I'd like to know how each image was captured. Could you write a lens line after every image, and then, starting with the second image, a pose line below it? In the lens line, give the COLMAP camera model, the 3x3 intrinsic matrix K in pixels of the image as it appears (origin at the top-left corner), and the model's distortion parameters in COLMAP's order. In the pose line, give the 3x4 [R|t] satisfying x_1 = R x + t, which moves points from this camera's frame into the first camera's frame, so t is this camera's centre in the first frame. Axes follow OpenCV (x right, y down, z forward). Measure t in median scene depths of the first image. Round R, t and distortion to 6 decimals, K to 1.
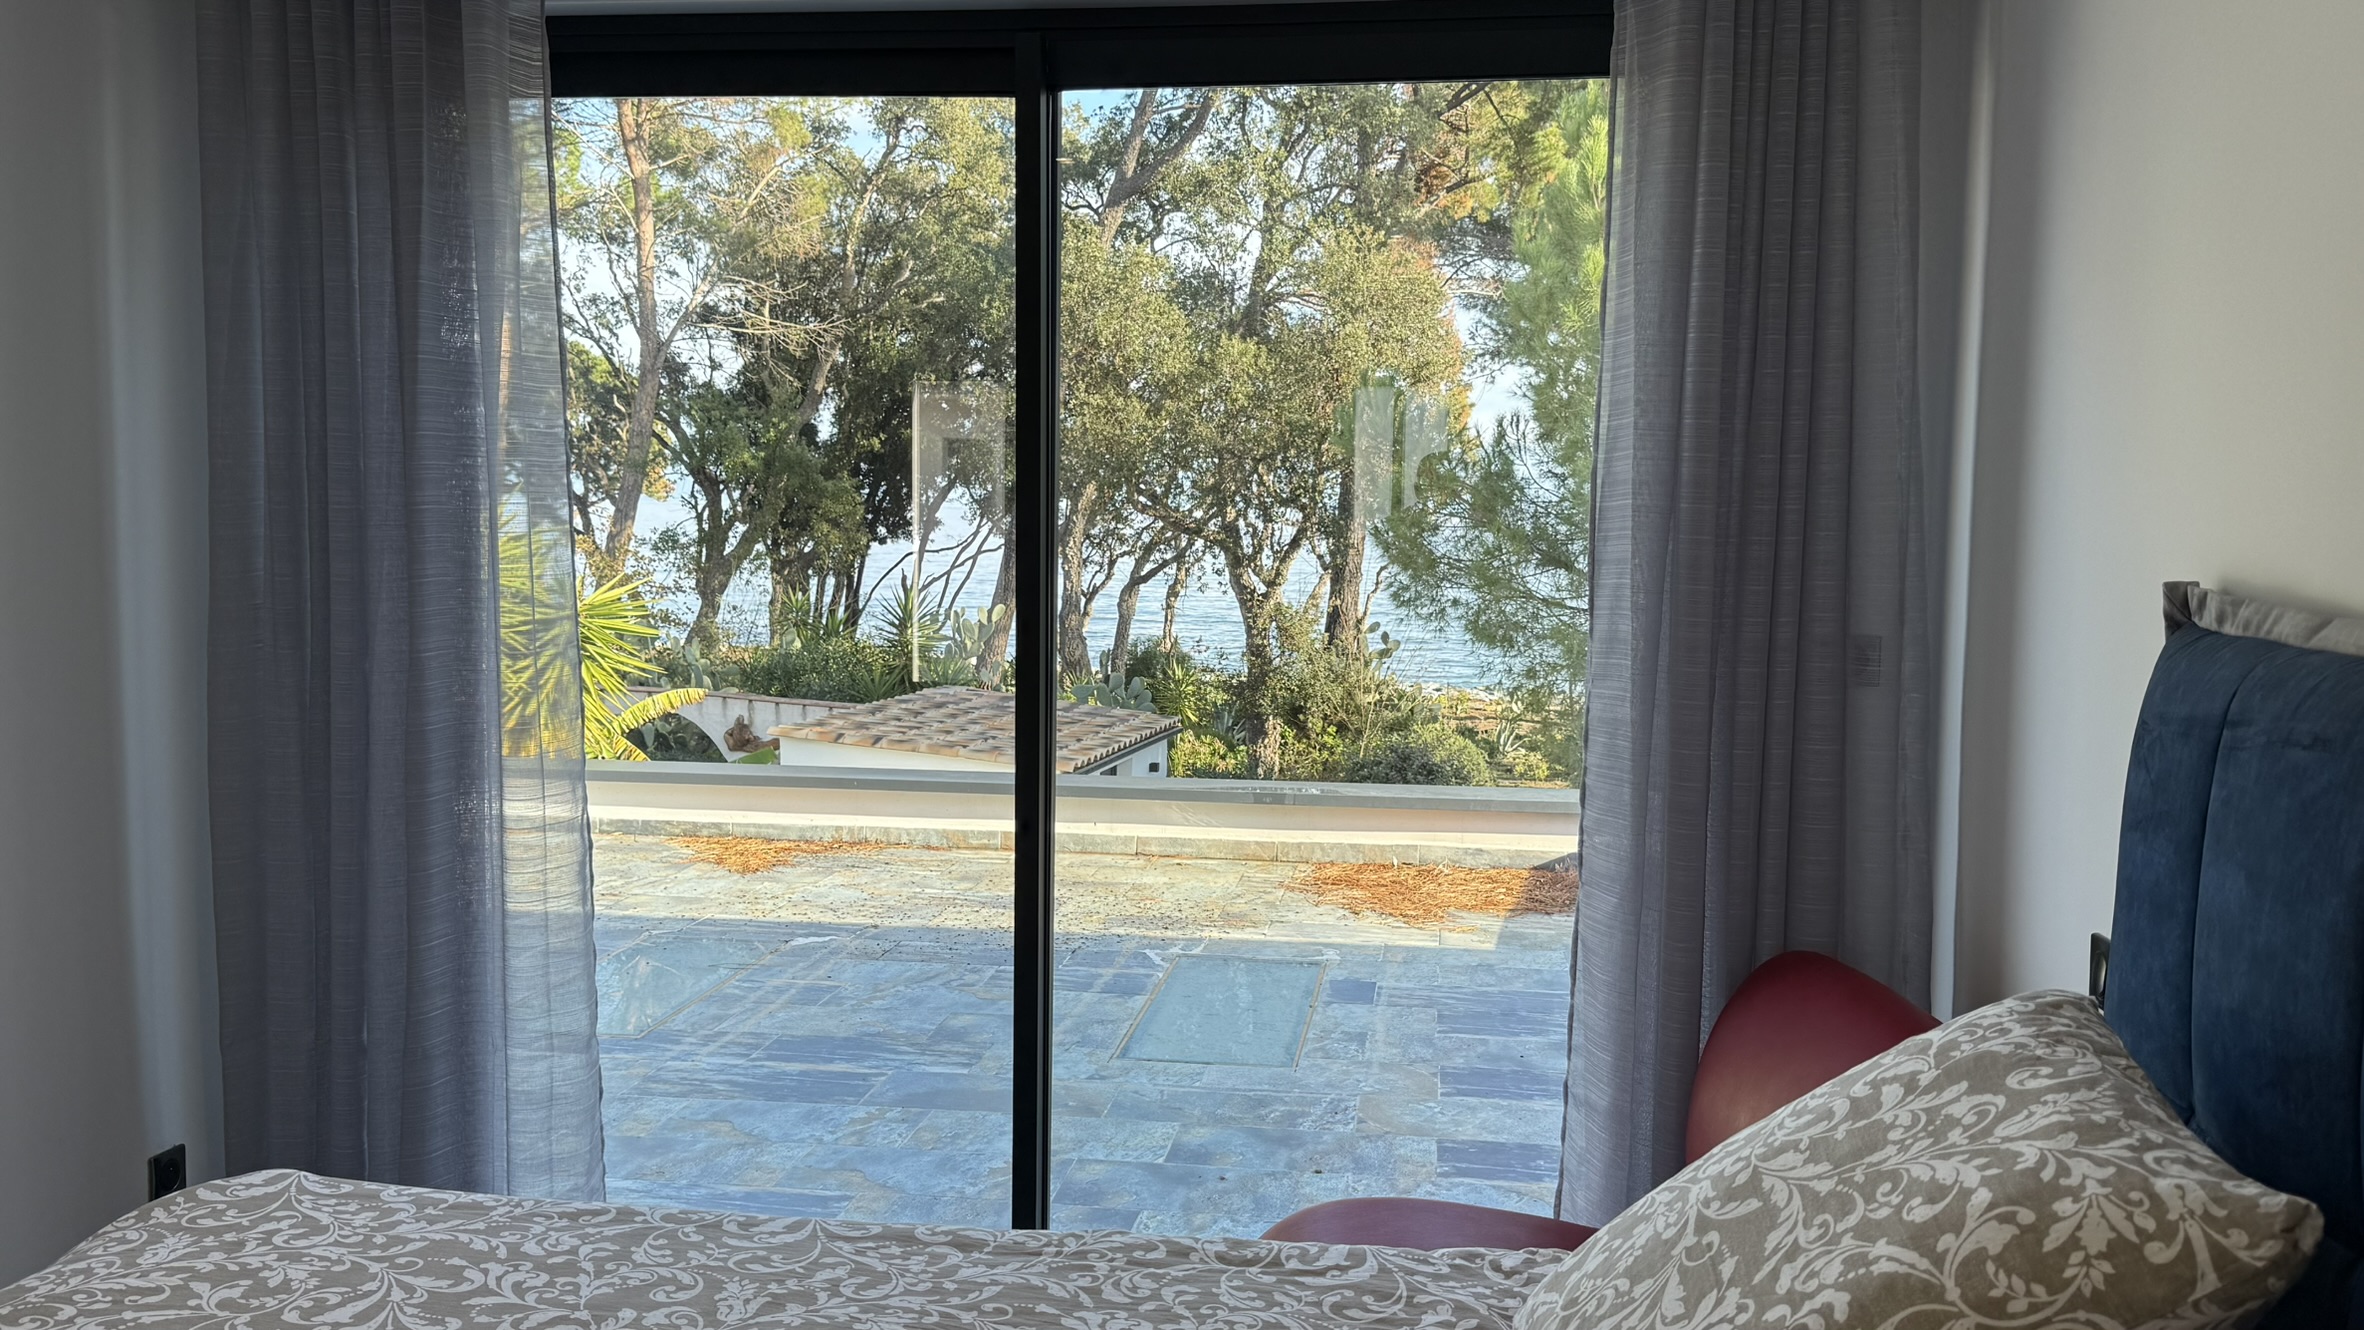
lens RADIAL K [[1951.7, 0, 1192.7], [0, 1951.7, 679.3], [0, 0, 1]] dist [0.099685, -0.019518]
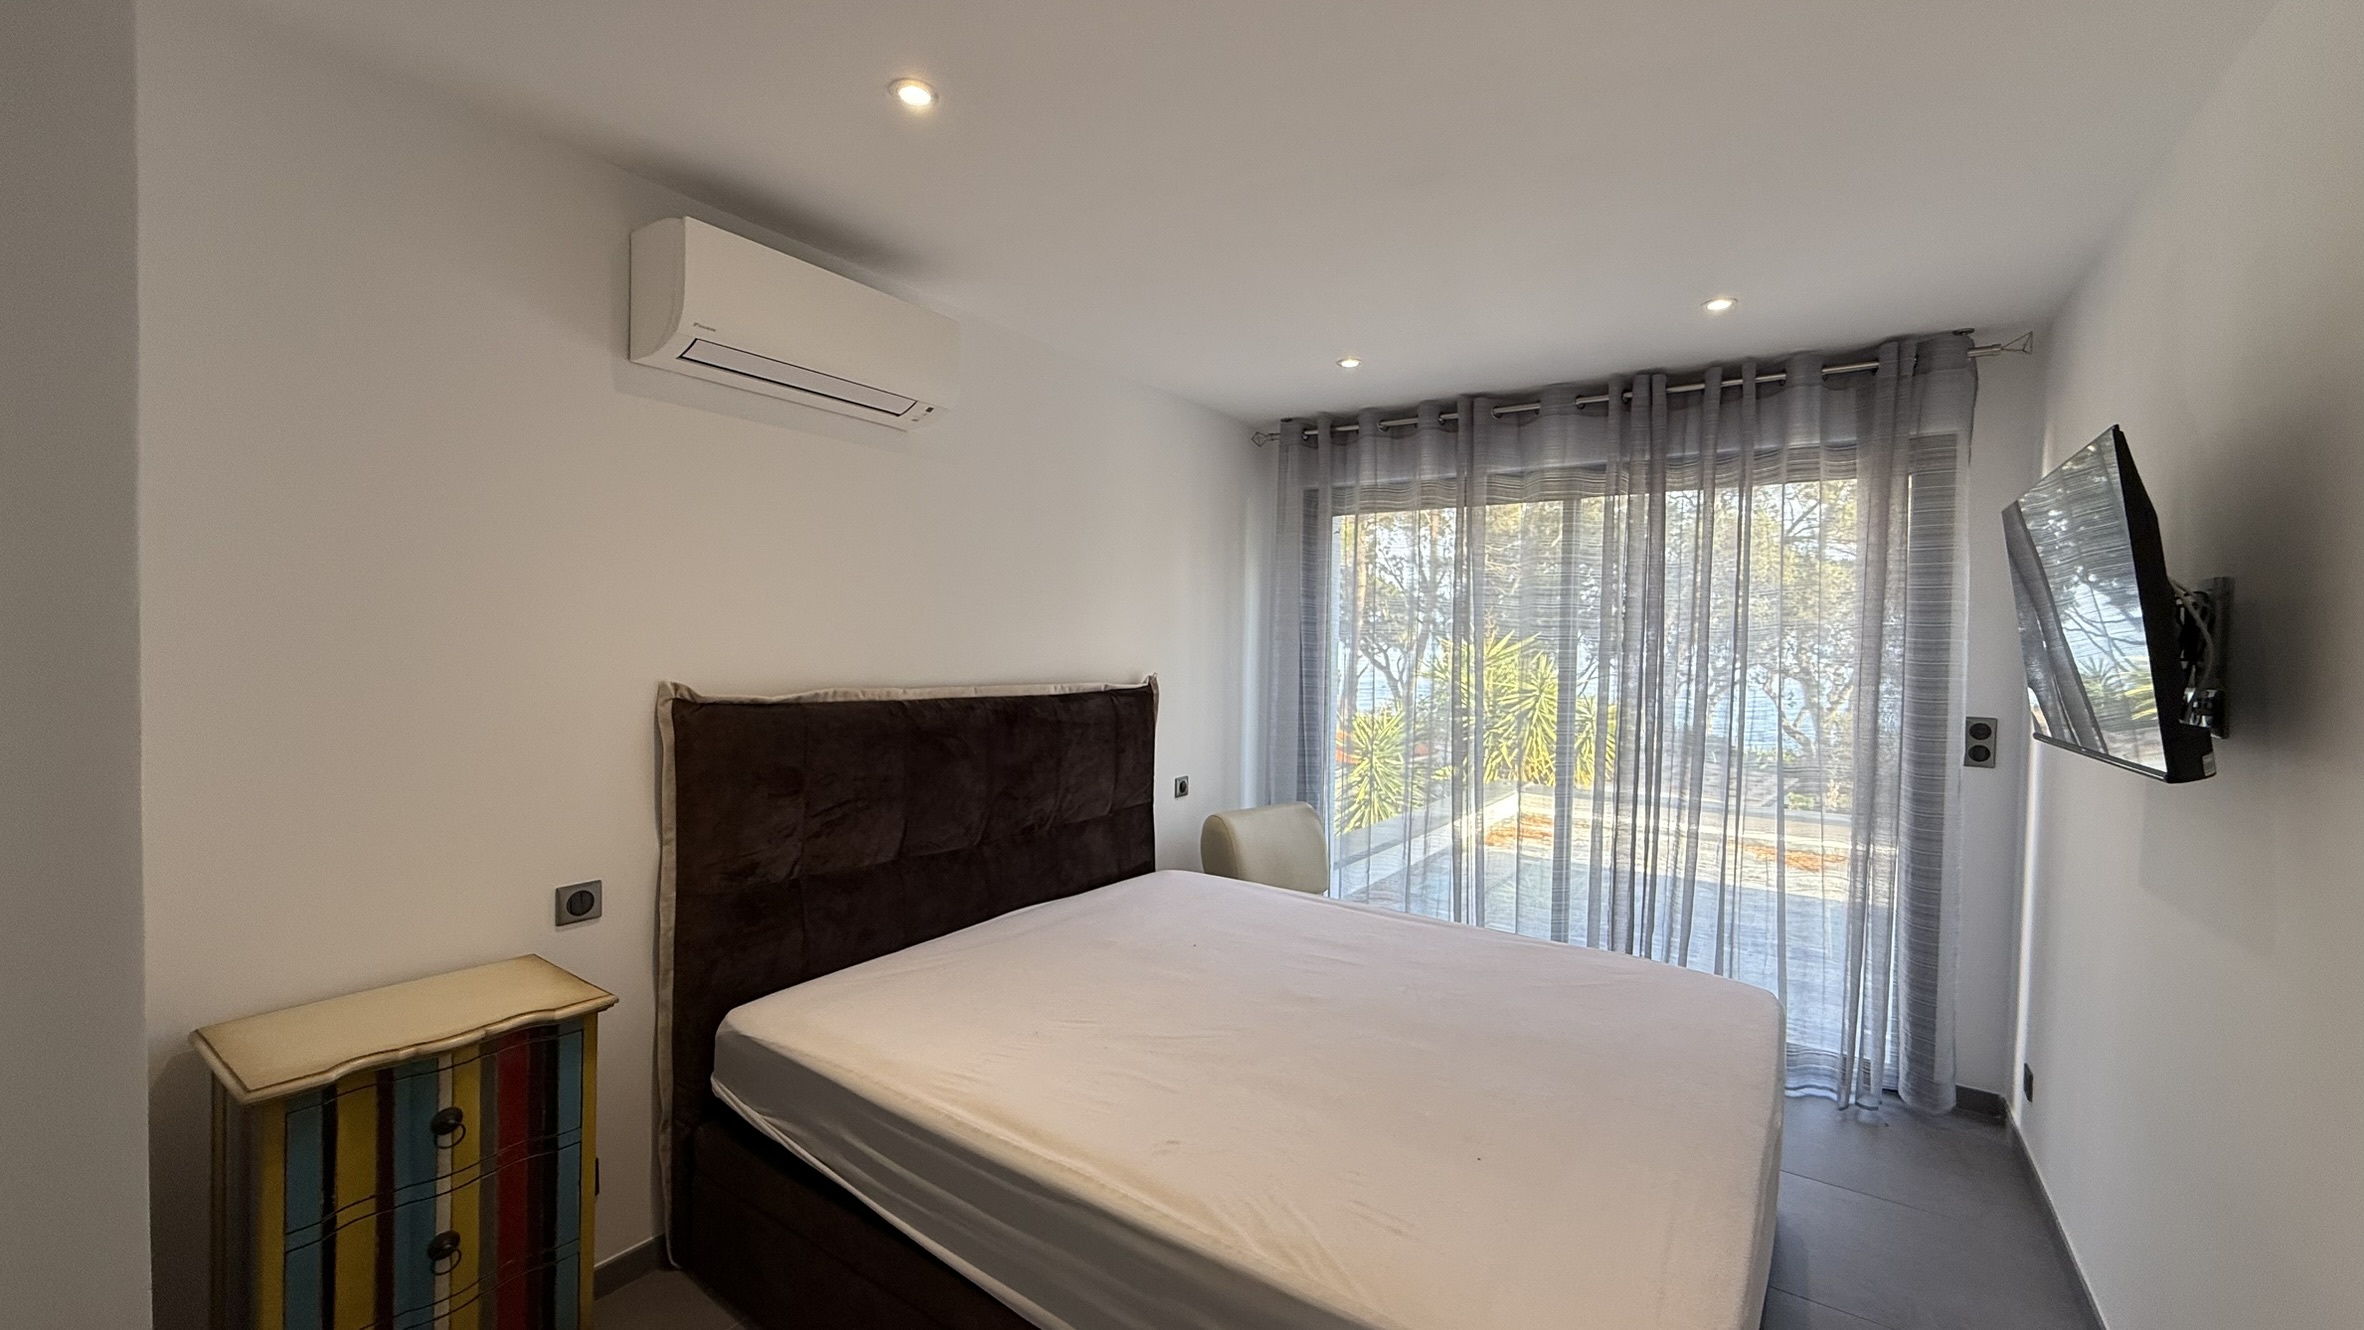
lens RADIAL K [[940.2, 0, 1165.8], [0, 940.2, 666.4], [0, 0, 1]] dist [0.002833, 0.000527]
pose [[0.887368, 0.015028, -0.460816, -0.084849], [-0.048100, 0.997032, -0.060110, -0.002137], [0.458545, 0.075505, 0.885458, -0.012644]]
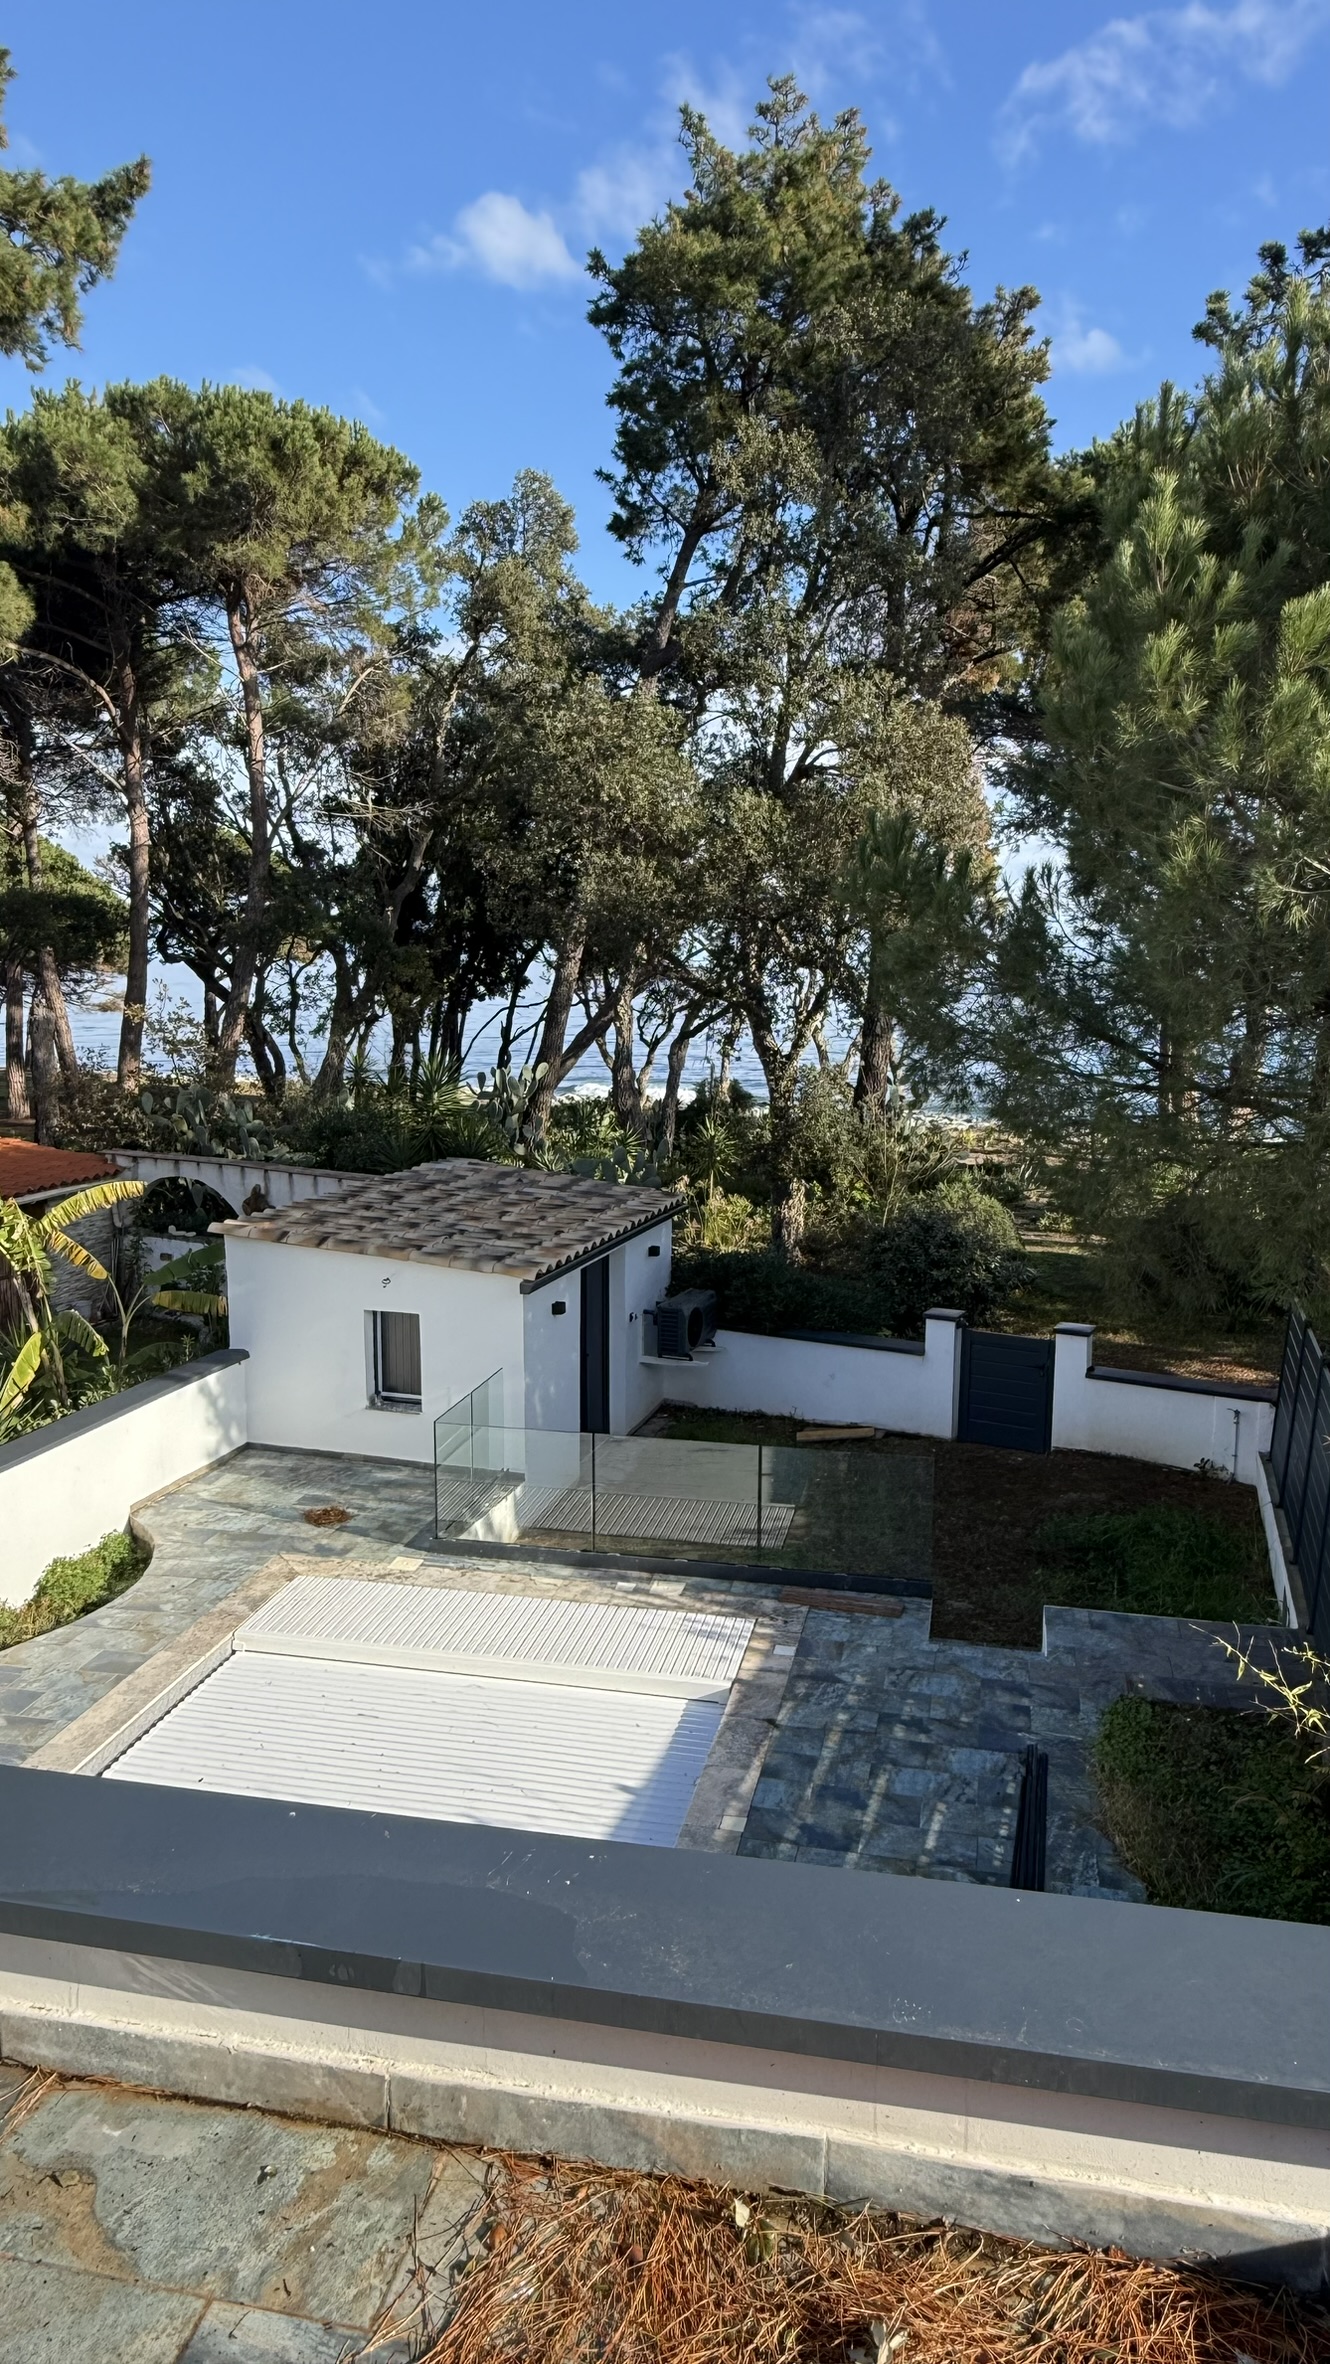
lens RADIAL K [[1512.3, 0, 660.7], [0, 1512.3, 1164.2], [0, 0, 1]] dist [-0.006217, 0.000416]
pose [[0.996997, -0.002324, -0.077403, 0.026716], [0.005790, 0.998989, 0.044576, -0.019477], [0.077222, -0.044890, 0.996003, 0.188970]]
